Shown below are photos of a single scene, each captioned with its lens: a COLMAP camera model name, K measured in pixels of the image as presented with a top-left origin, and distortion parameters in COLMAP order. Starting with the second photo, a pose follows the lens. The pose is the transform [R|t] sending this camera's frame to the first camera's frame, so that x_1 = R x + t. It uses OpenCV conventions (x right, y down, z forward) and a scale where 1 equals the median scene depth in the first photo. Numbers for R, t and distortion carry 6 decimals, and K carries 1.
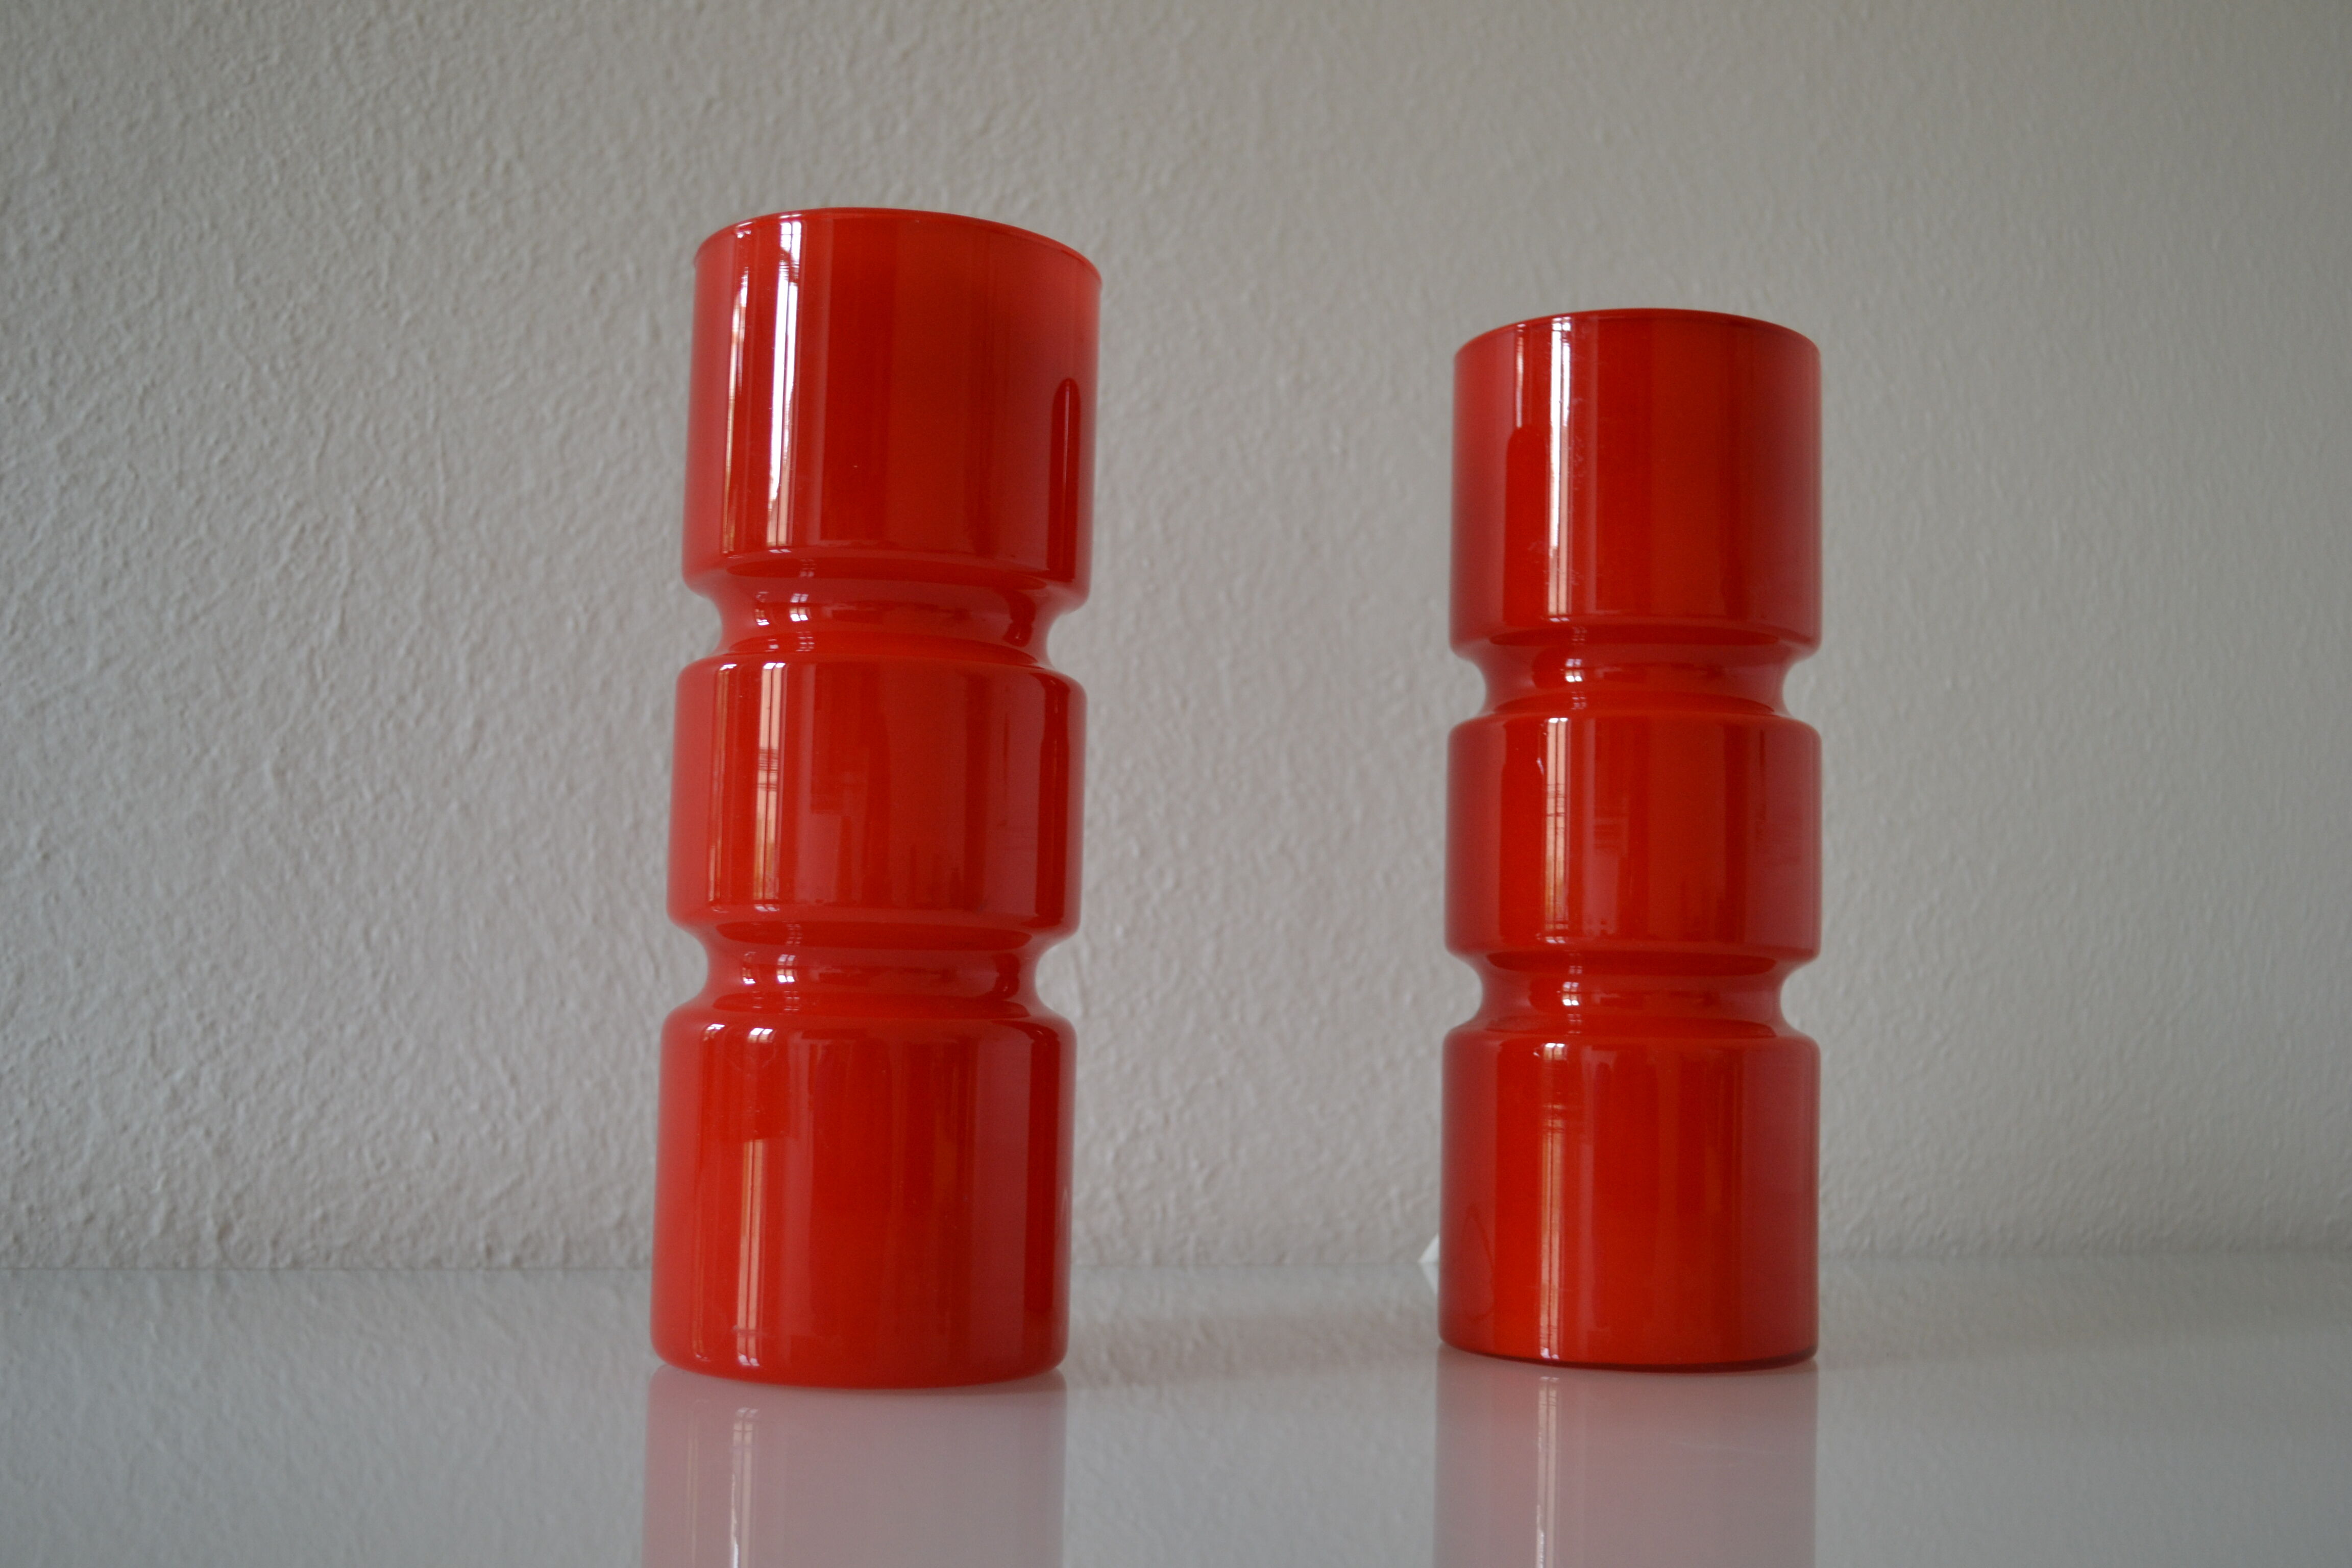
lens RADIAL K [[2469.8, 0, 1177.3], [0, 2469.8, 798.1], [0, 0, 1]] dist [-0.057189, 0.000000]
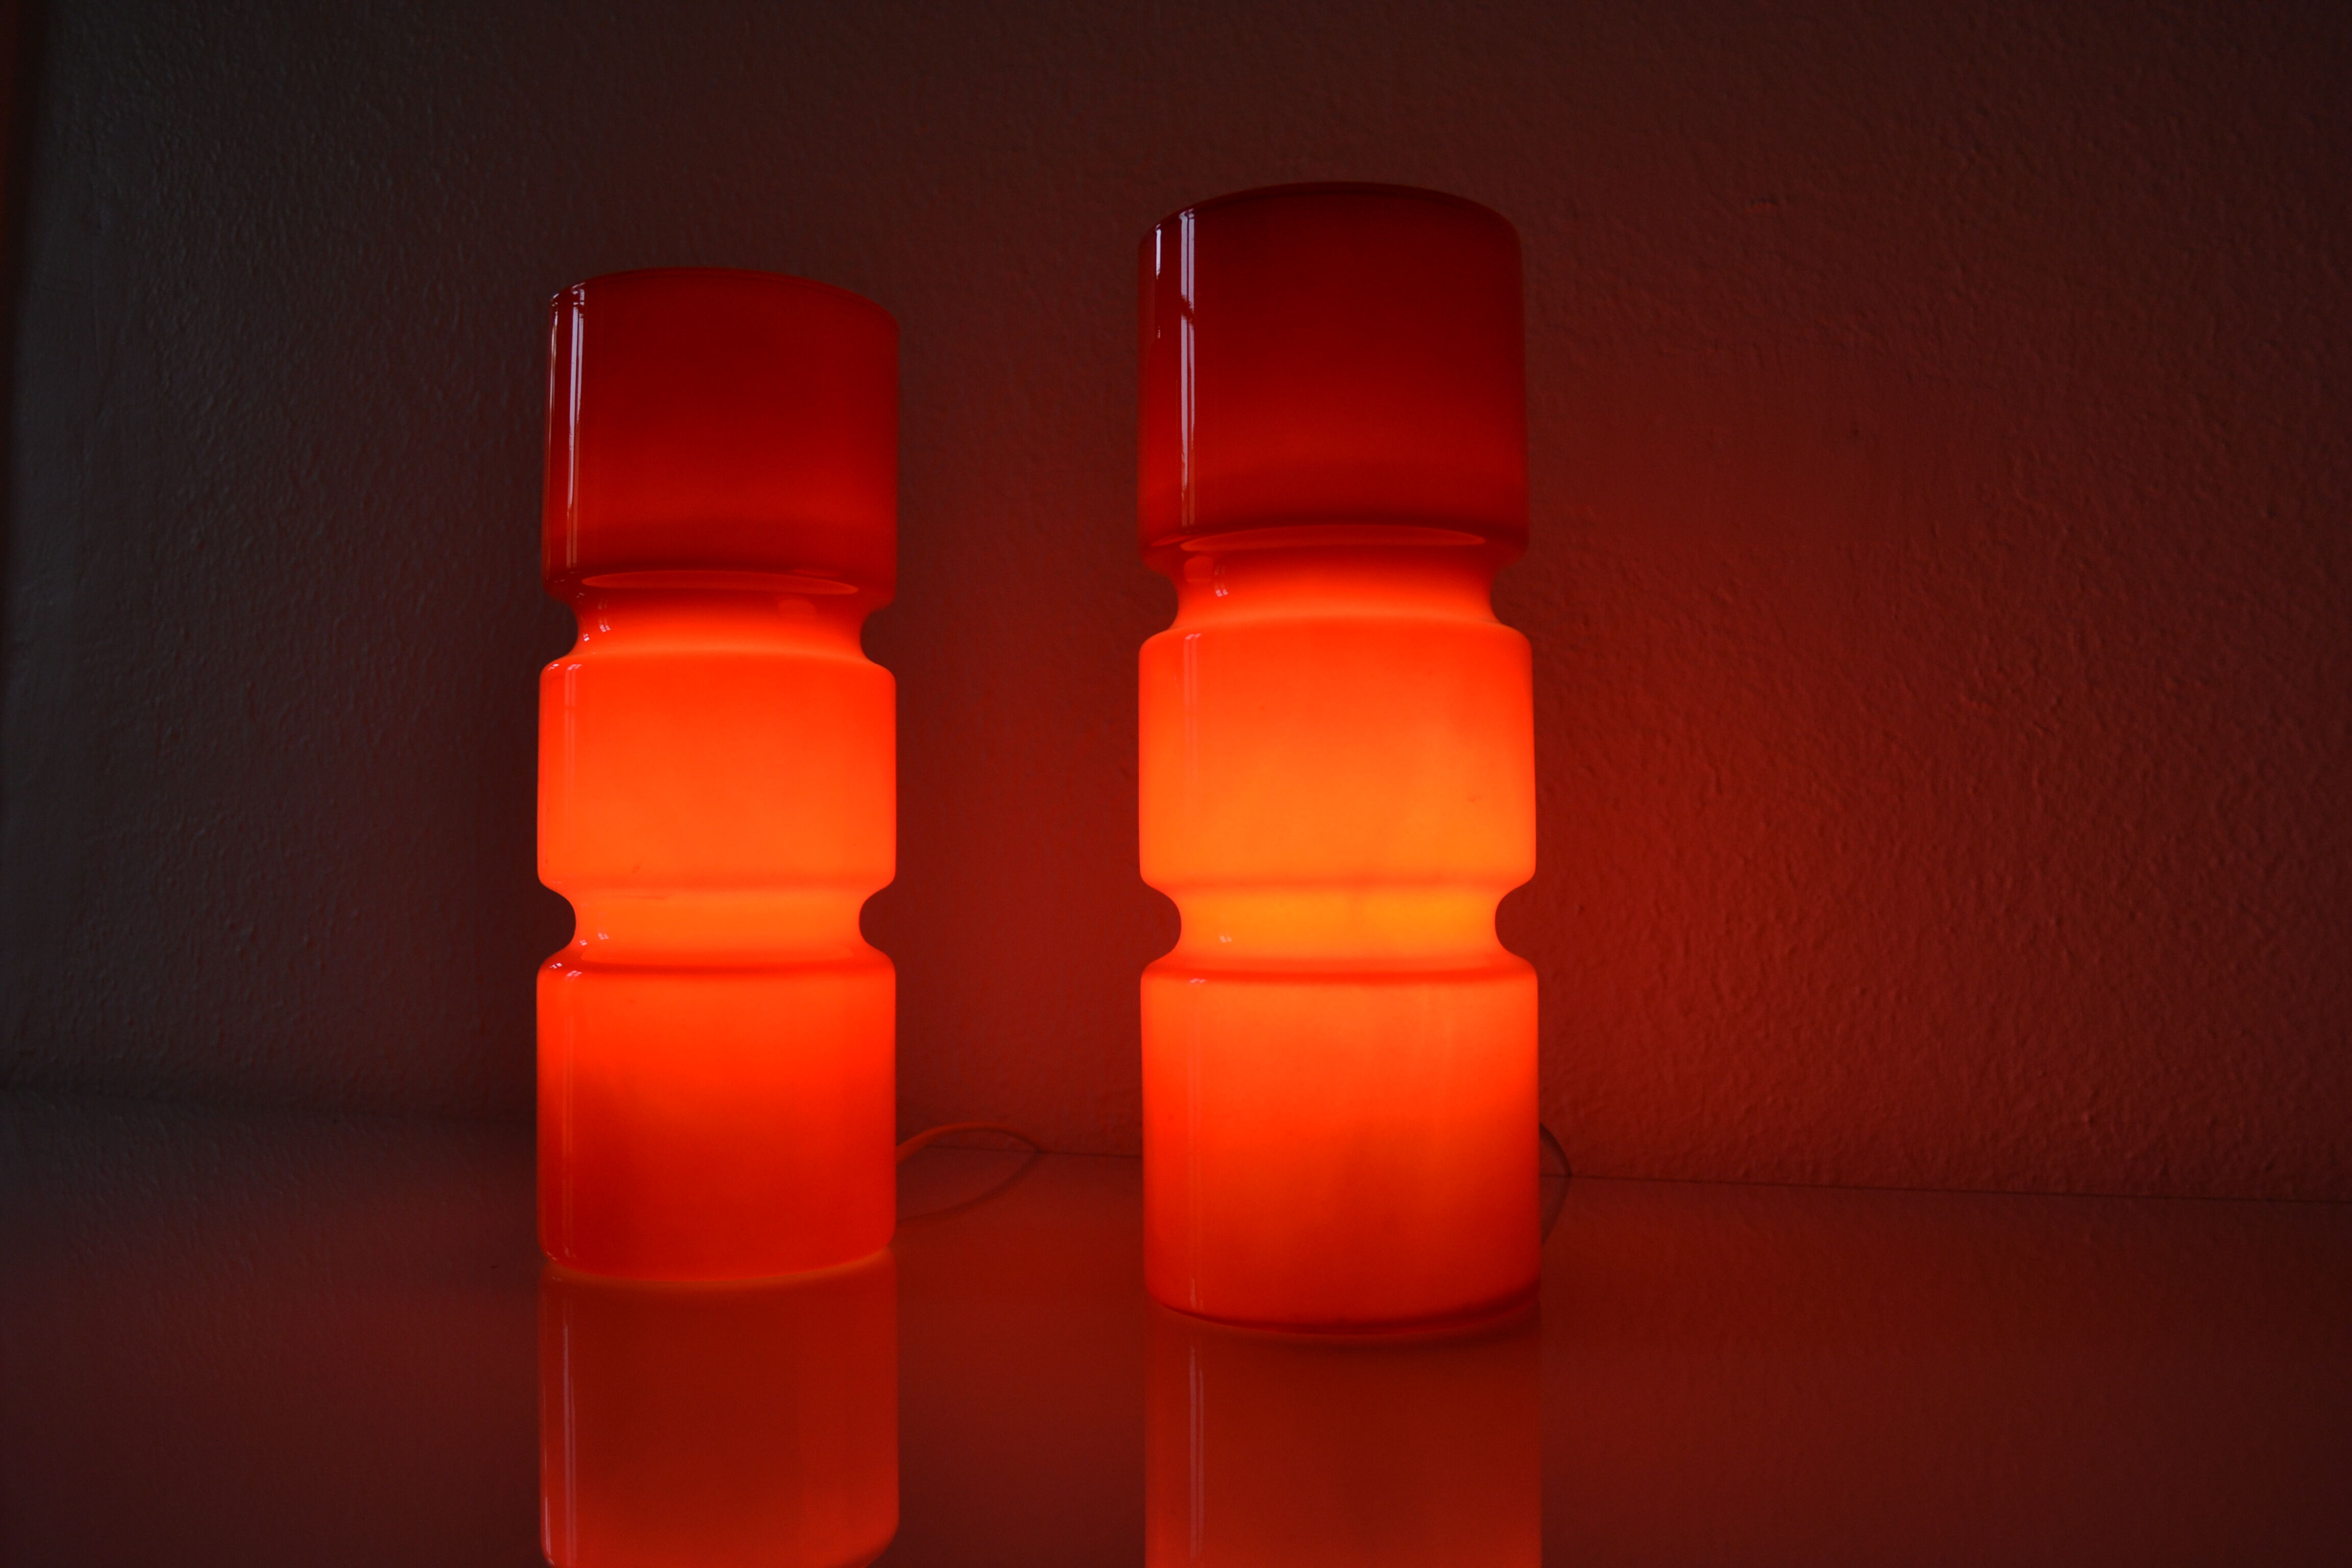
lens RADIAL K [[1835.3, 0, 1199.1], [0, 1835.3, 794.7], [0, 0, 1]] dist [-0.084109, 0.016104]
pose [[0.791073, -0.059412, -0.608829, 0.467340], [0.080562, 0.996722, 0.007413, 0.018891], [0.606393, -0.054913, 0.793267, 0.348424]]
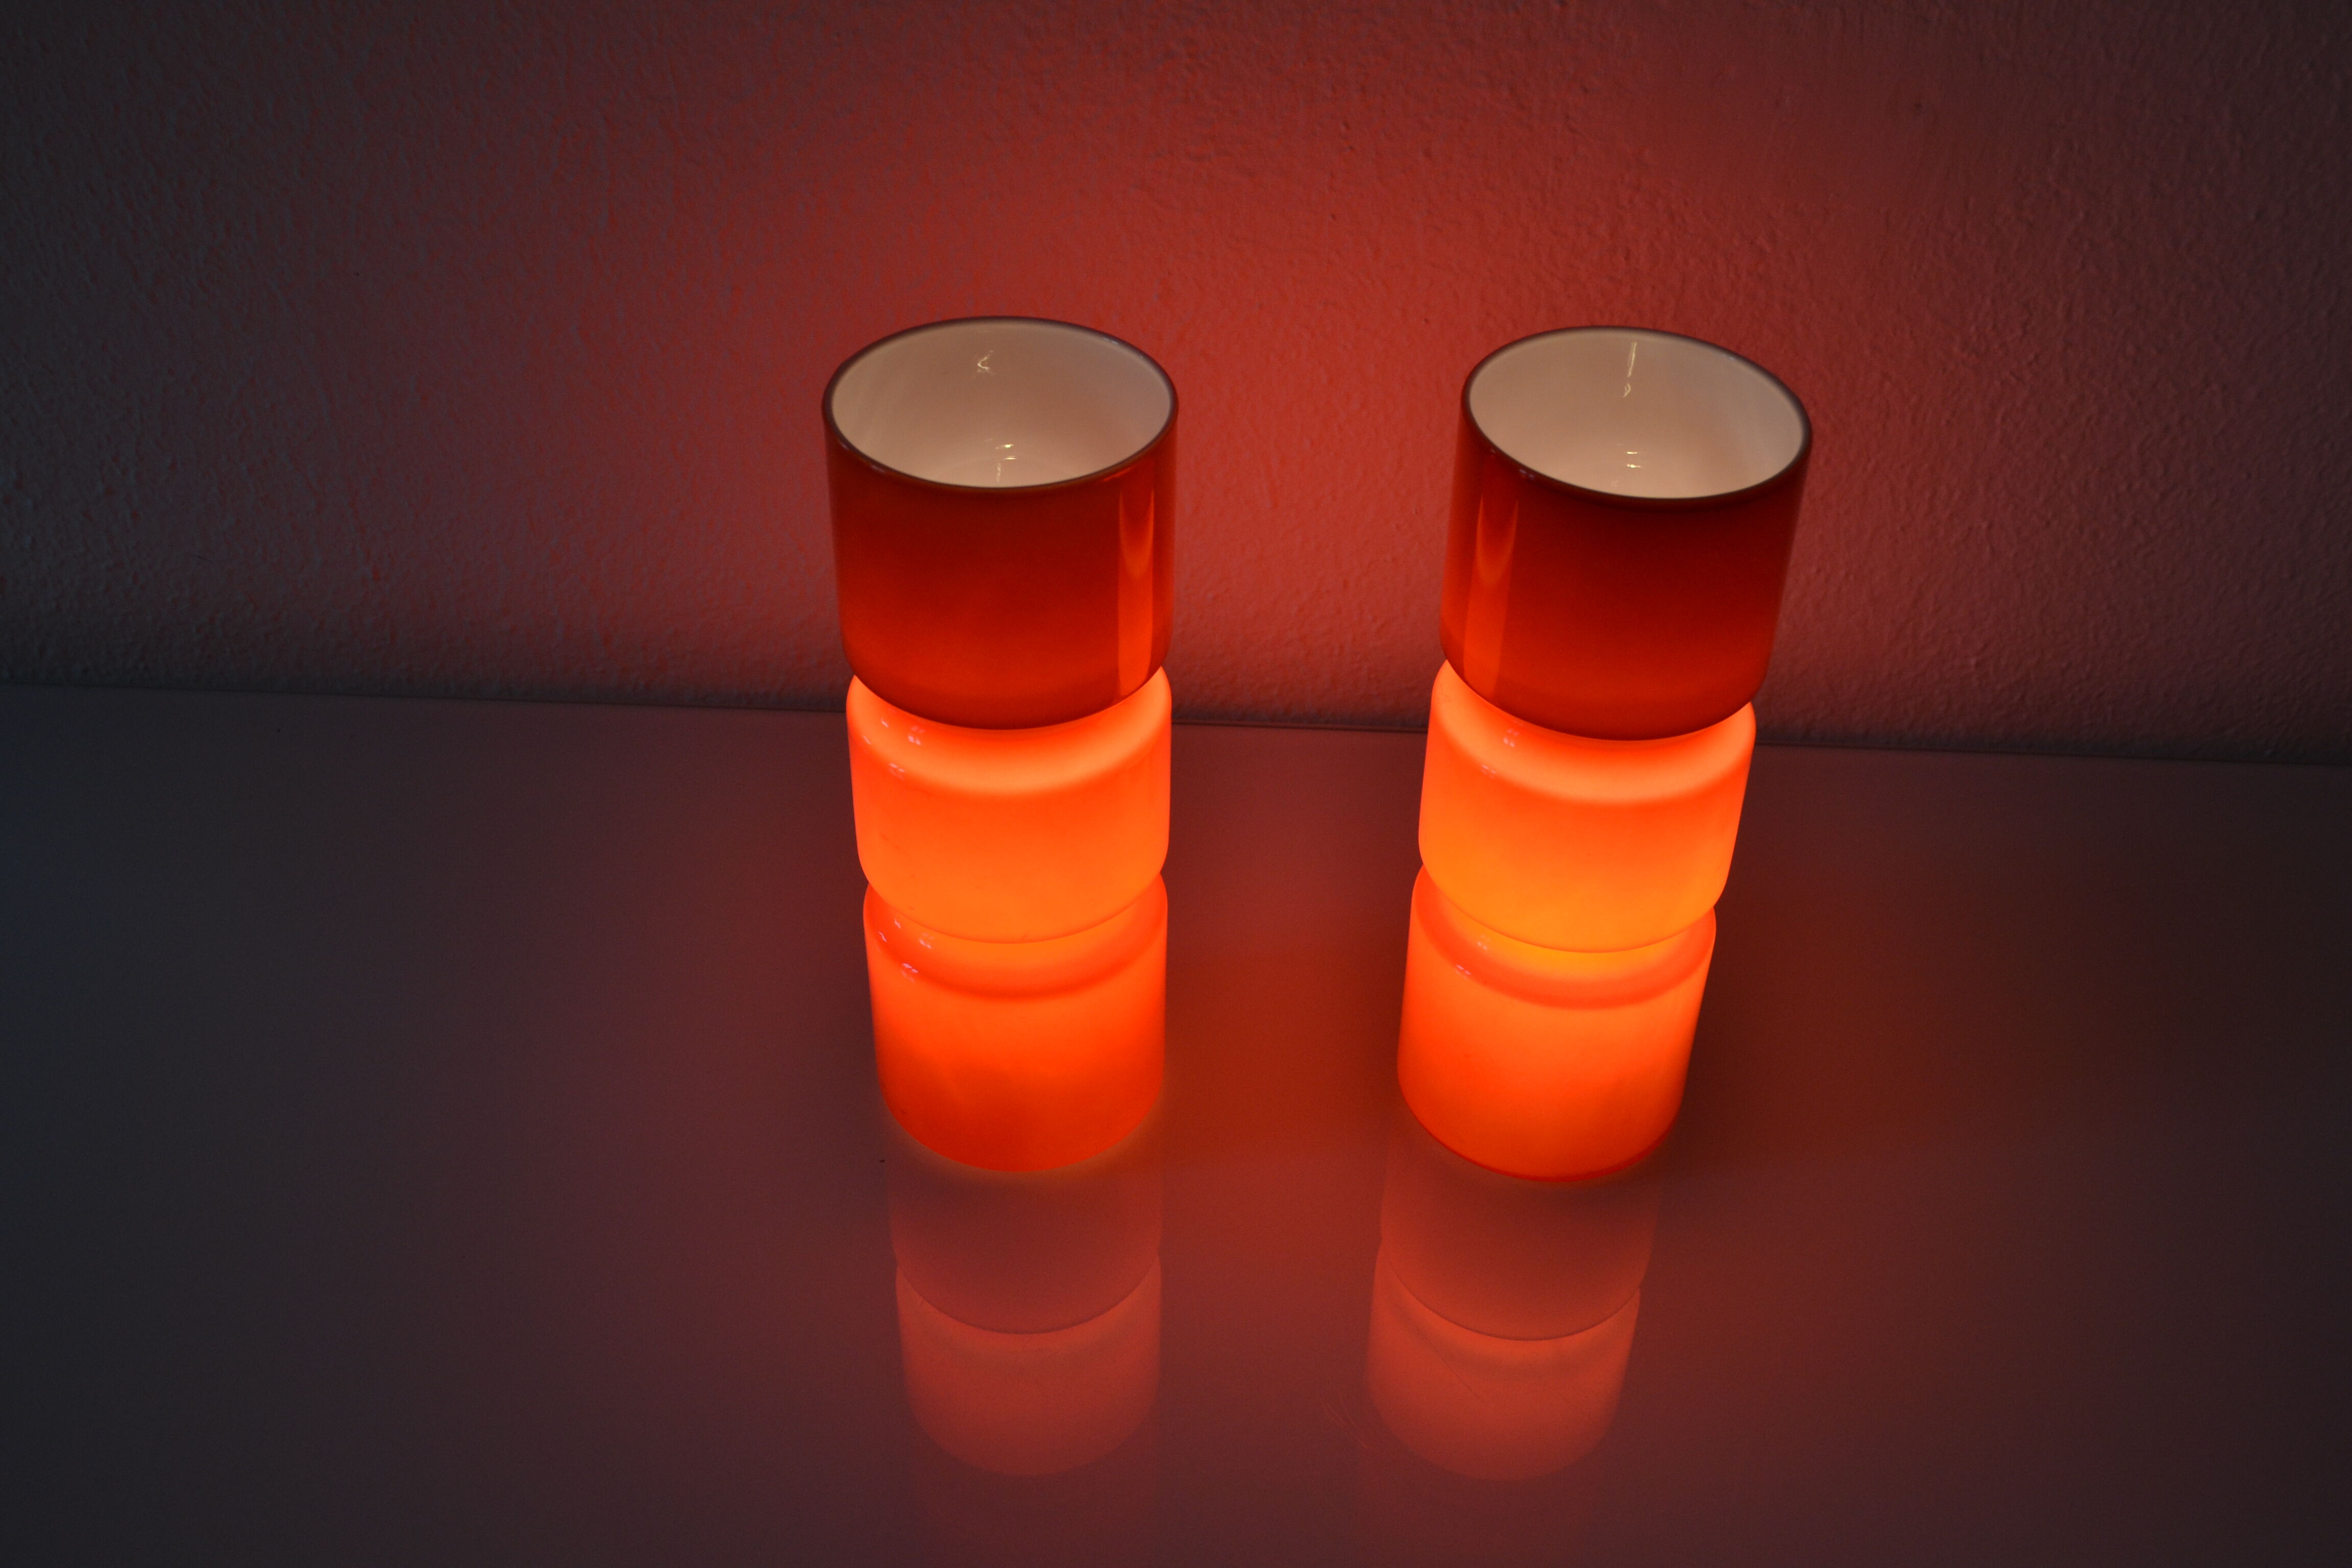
lens RADIAL K [[2469.8, 0, 1175.6], [0, 2469.8, 781.7], [0, 0, 1]] dist [-0.057189, 0.000000]
pose [[0.938436, 0.204676, -0.278292, 0.278155], [0.039155, 0.737370, 0.674353, -0.622822], [0.343228, -0.643733, 0.683960, 0.119455]]
